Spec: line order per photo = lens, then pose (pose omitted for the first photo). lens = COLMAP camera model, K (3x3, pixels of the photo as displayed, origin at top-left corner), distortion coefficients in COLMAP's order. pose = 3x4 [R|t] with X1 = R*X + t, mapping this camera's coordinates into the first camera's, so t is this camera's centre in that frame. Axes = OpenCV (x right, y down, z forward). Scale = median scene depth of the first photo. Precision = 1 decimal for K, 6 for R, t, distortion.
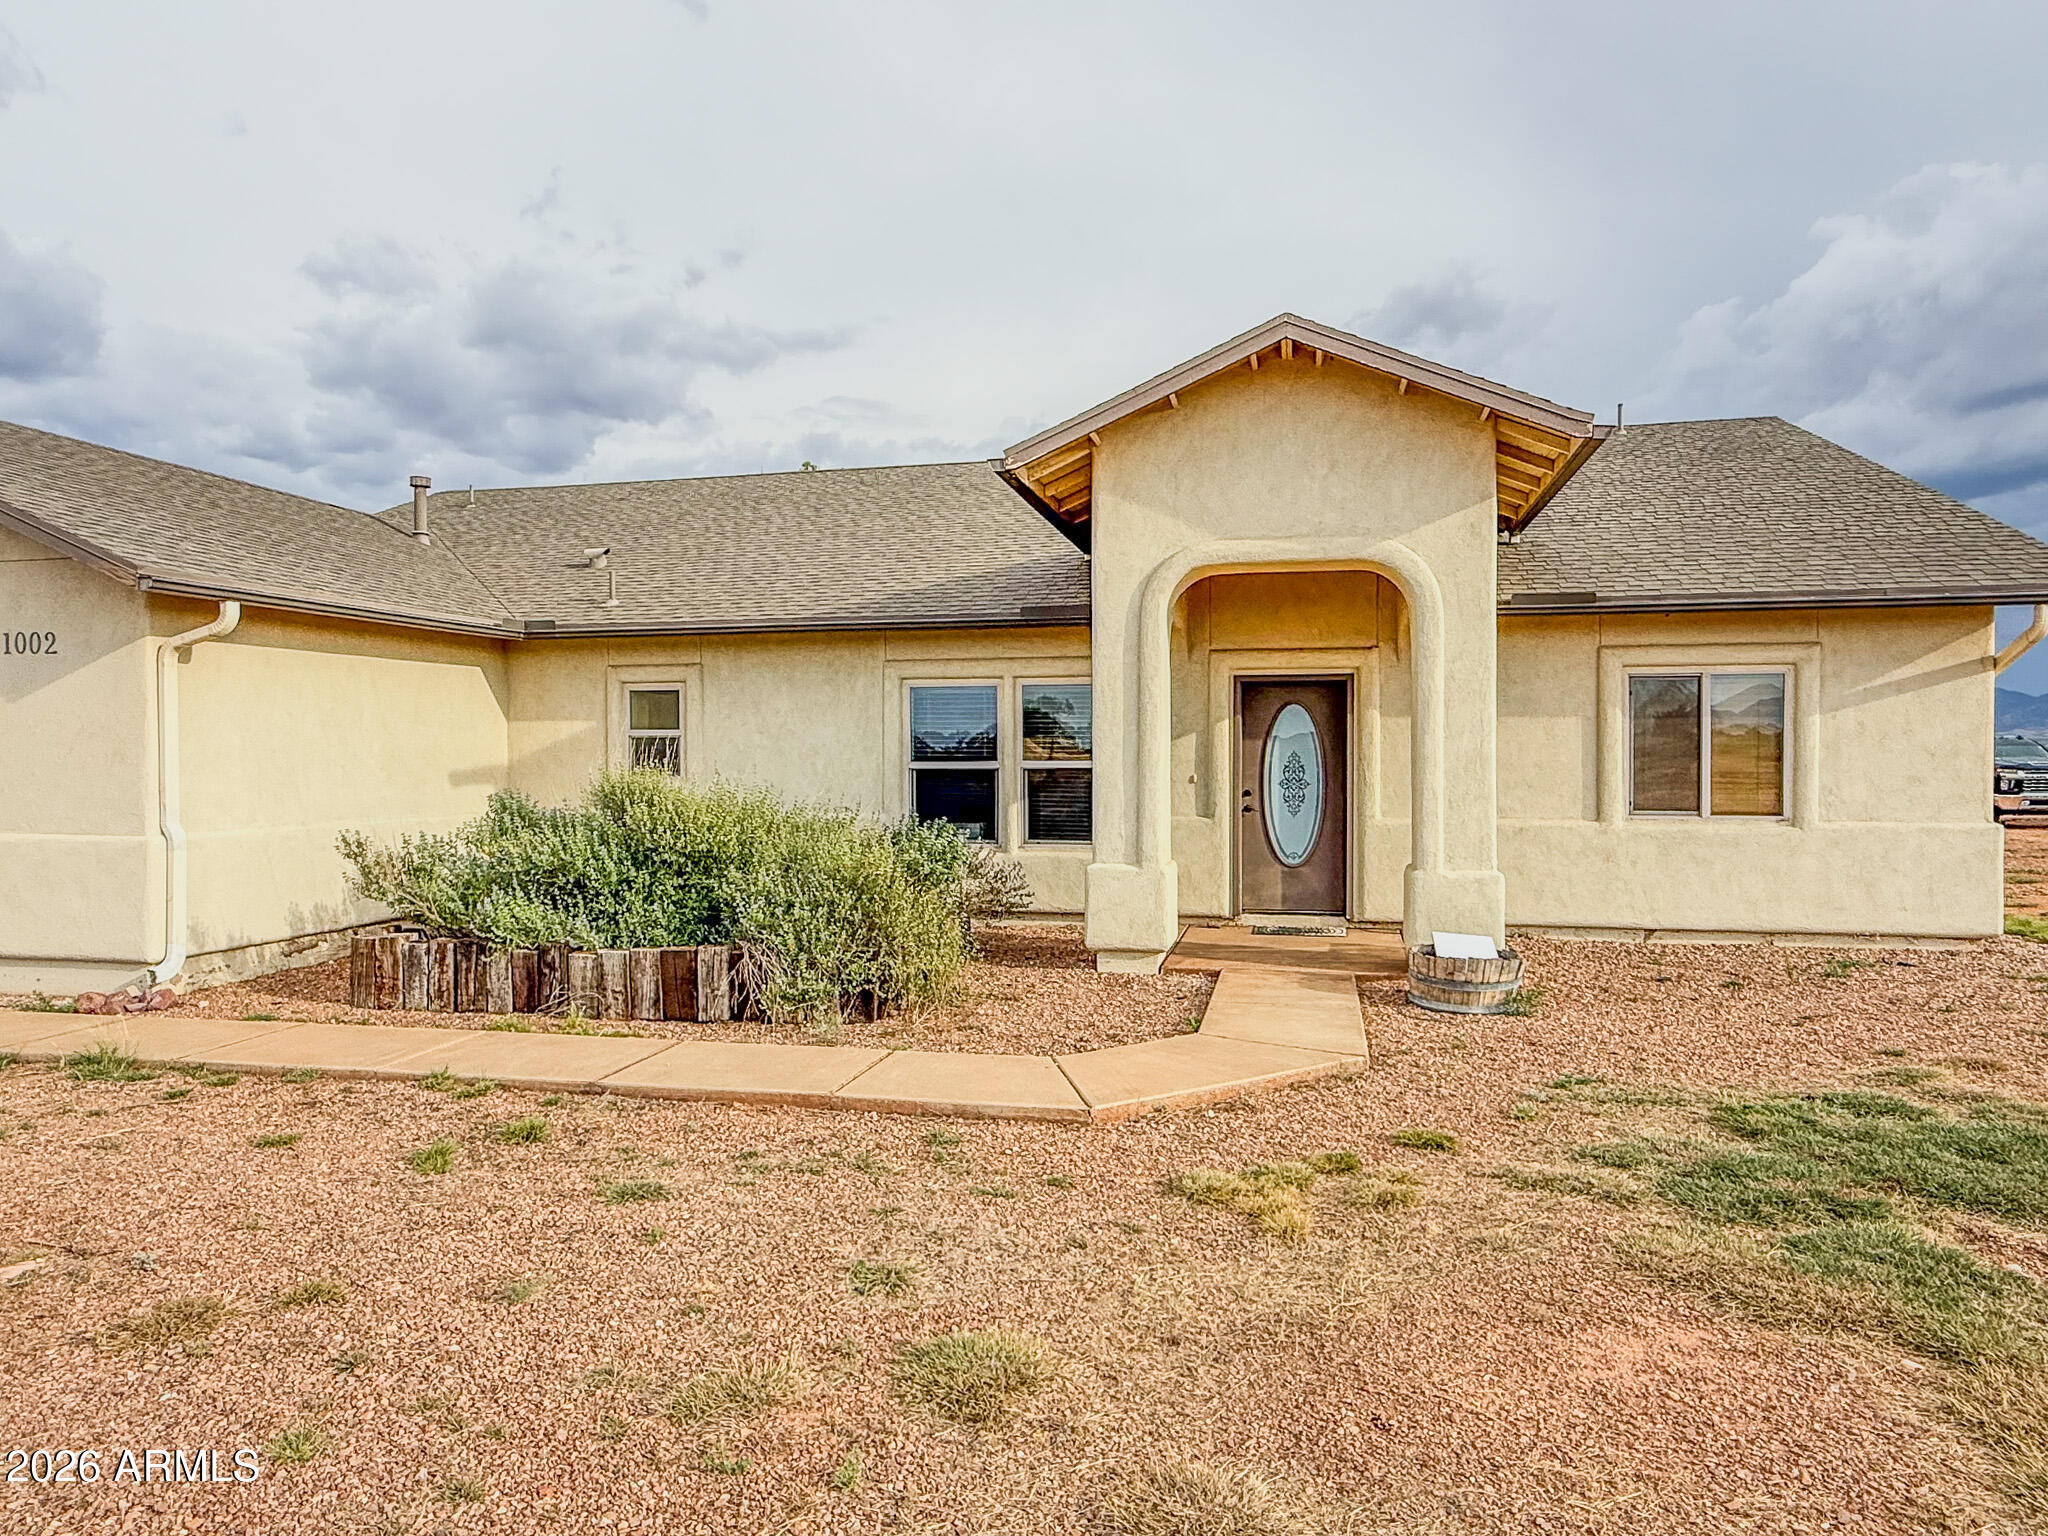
lens RADIAL K [[1278.5, 0, 1024.7], [0, 1278.5, 775.6], [0, 0, 1]] dist [-0.001227, 0.000762]
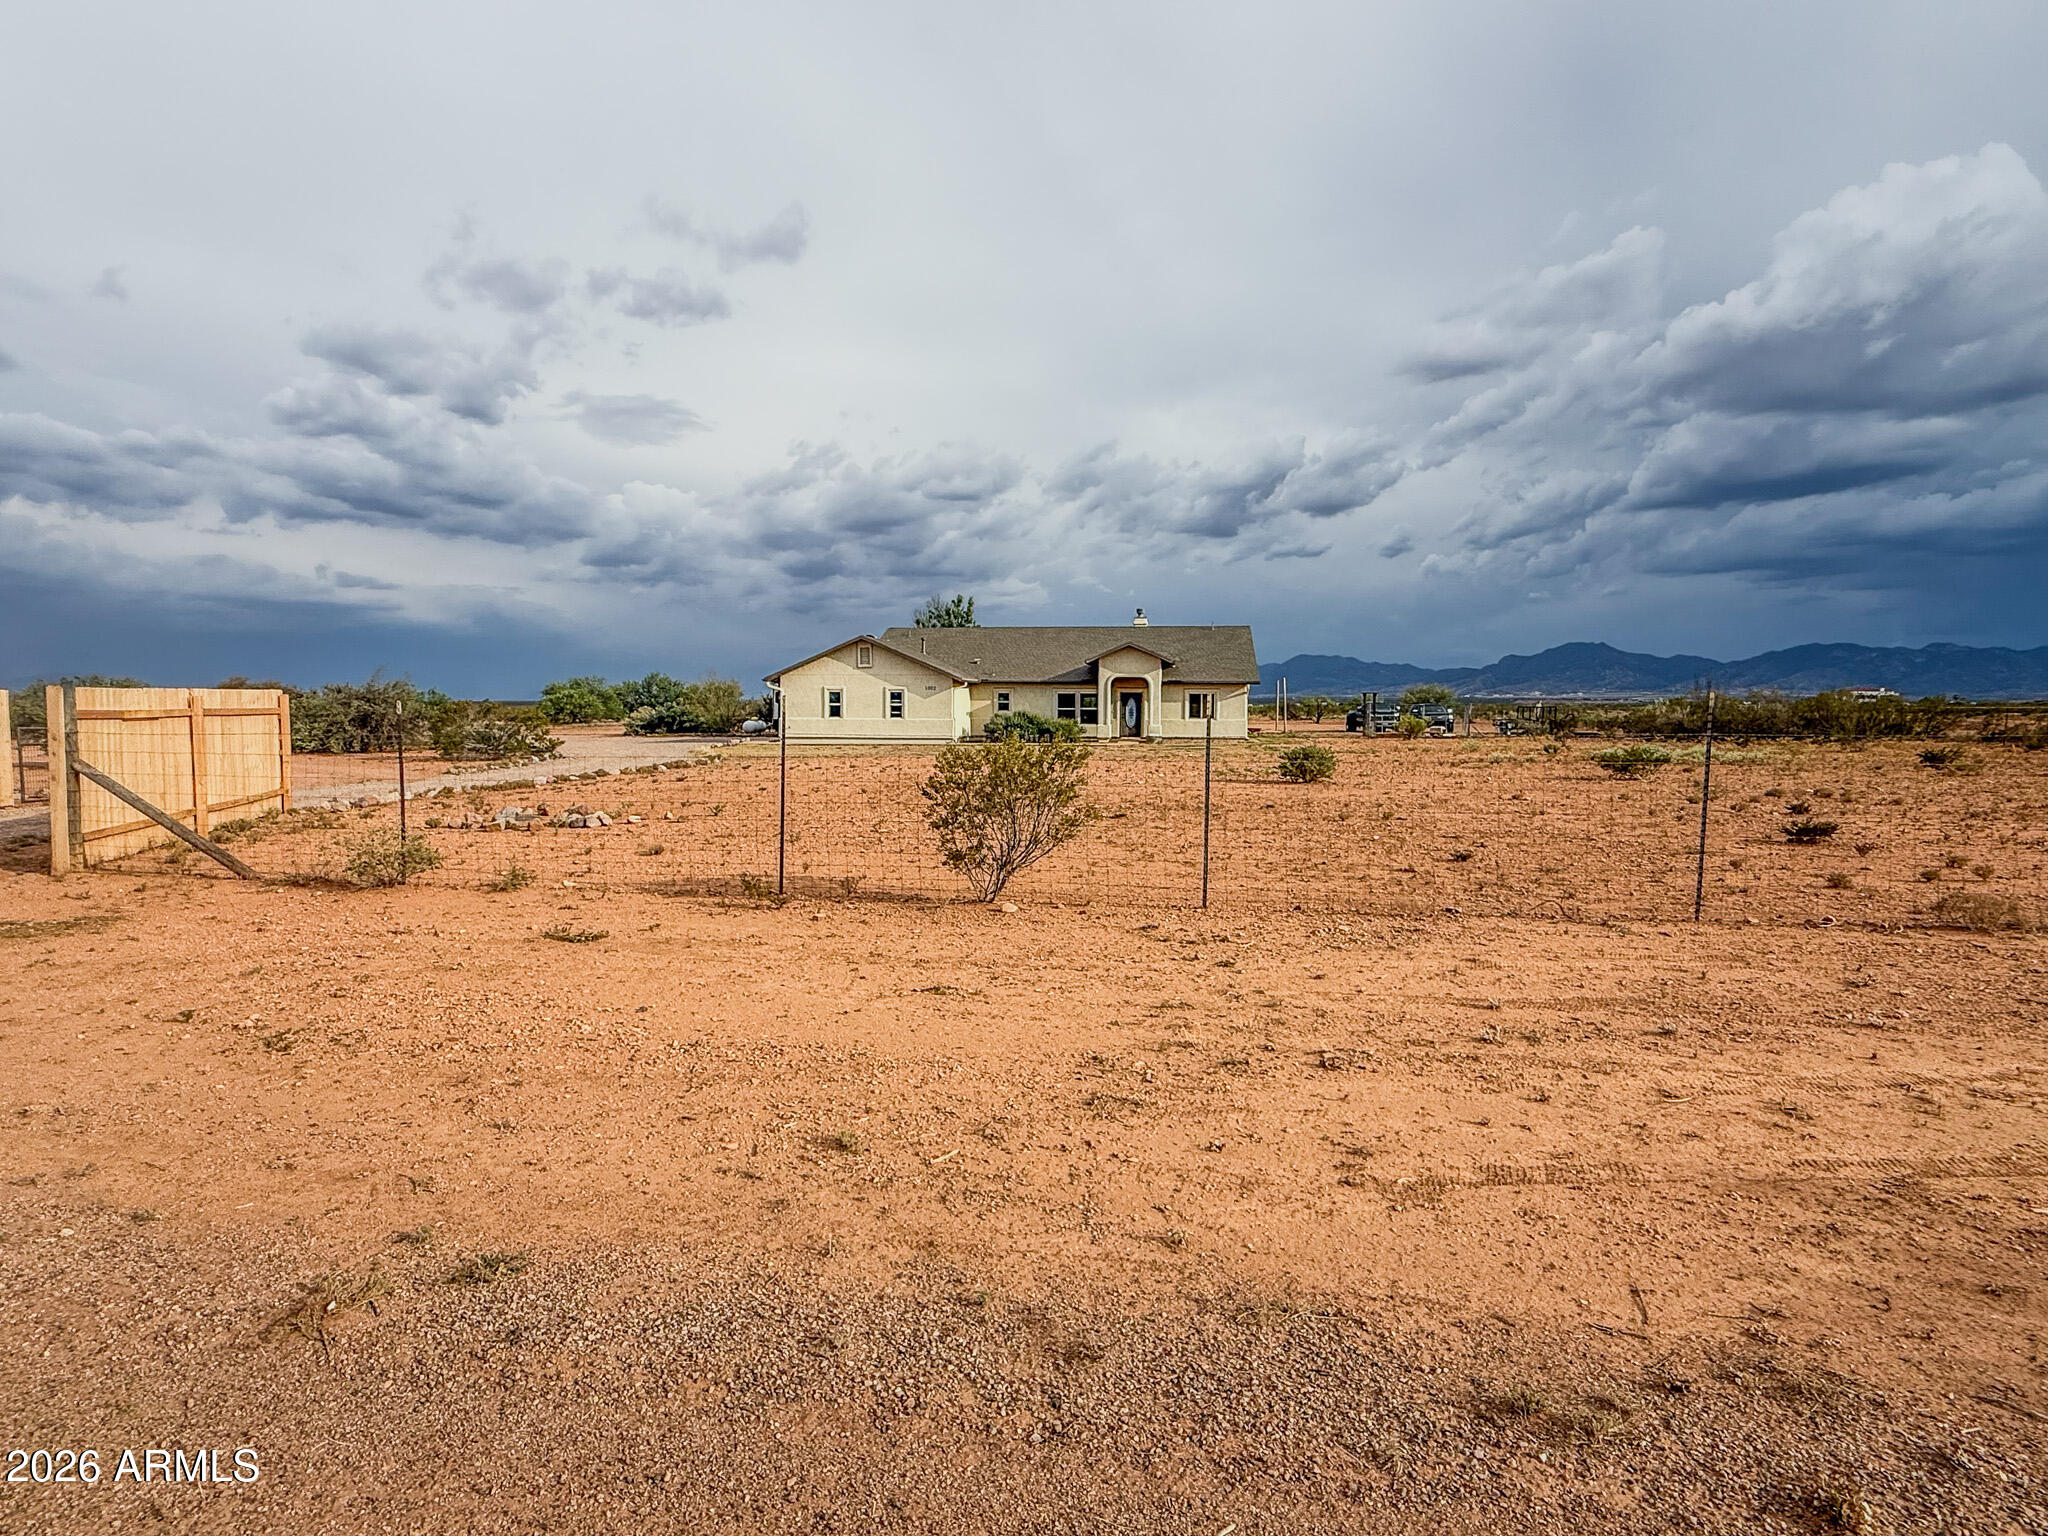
lens RADIAL K [[1058.2, 0, 1015.8], [0, 1058.2, 767.9], [0, 0, 1]] dist [-0.016678, 0.006944]
pose [[0.997106, 0.001258, 0.076012, -0.738899], [-0.004452, 0.999113, 0.041863, 0.064926], [-0.075892, -0.042080, 0.996228, -4.112999]]
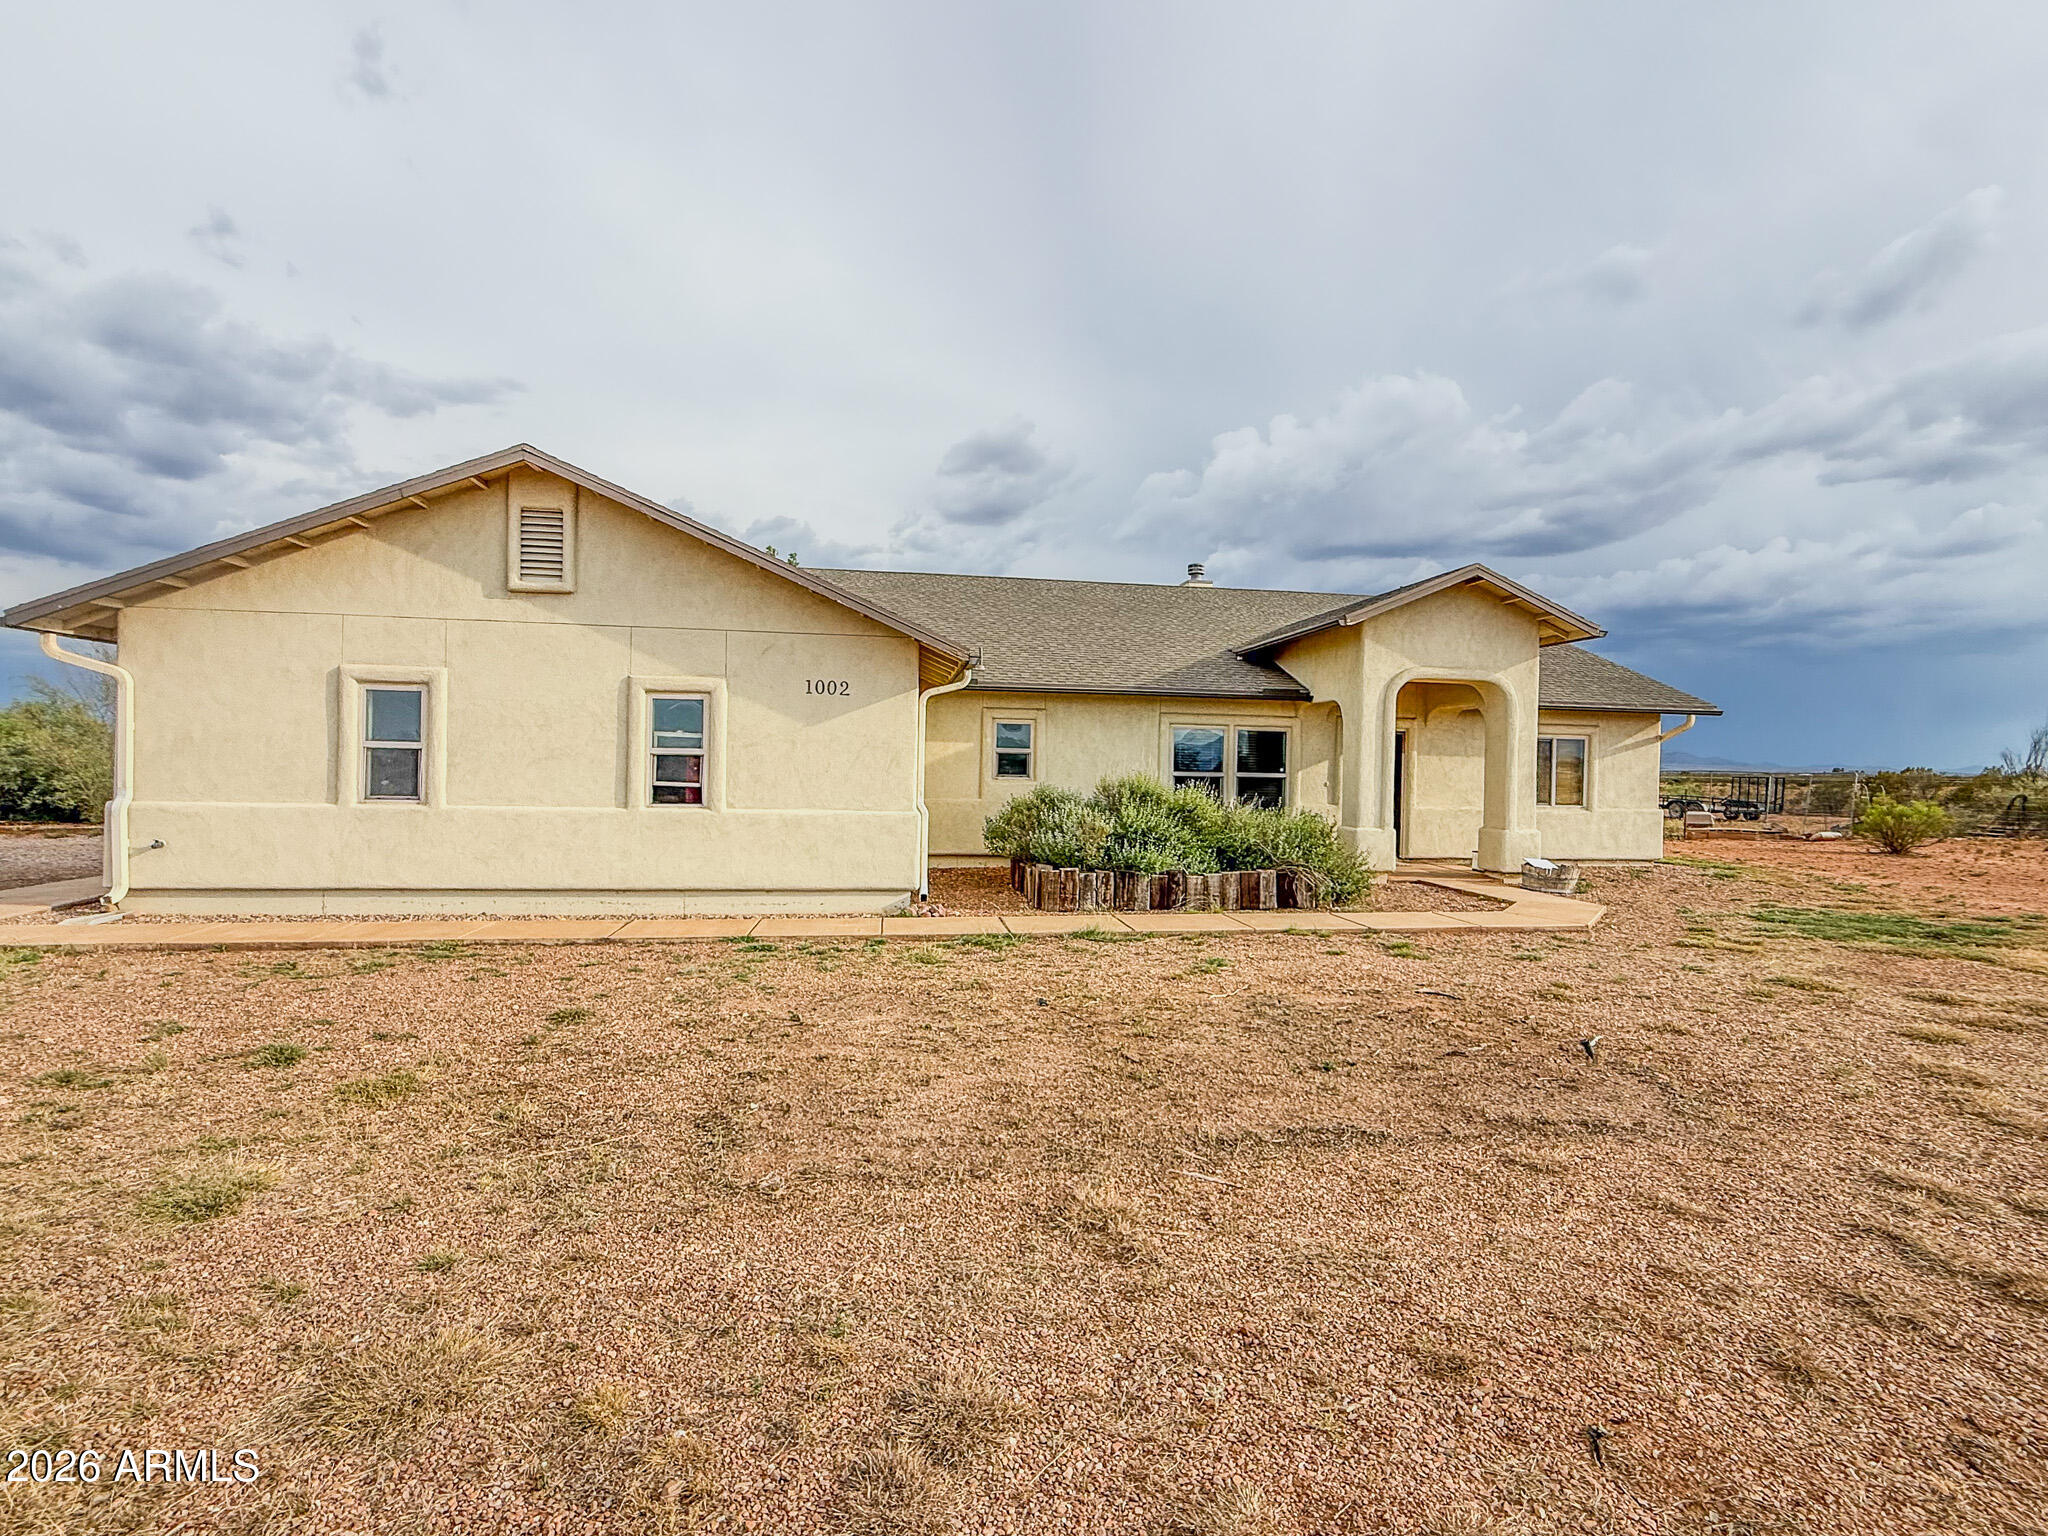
lens RADIAL K [[959.9, 0, 1026.5], [0, 959.9, 770.6], [0, 0, 1]] dist [0.005607, -0.001800]
pose [[0.929481, 0.019573, 0.368350, -0.961970], [-0.017732, 0.999808, -0.008382, 0.002712], [-0.368443, 0.001259, 0.929649, -0.173710]]
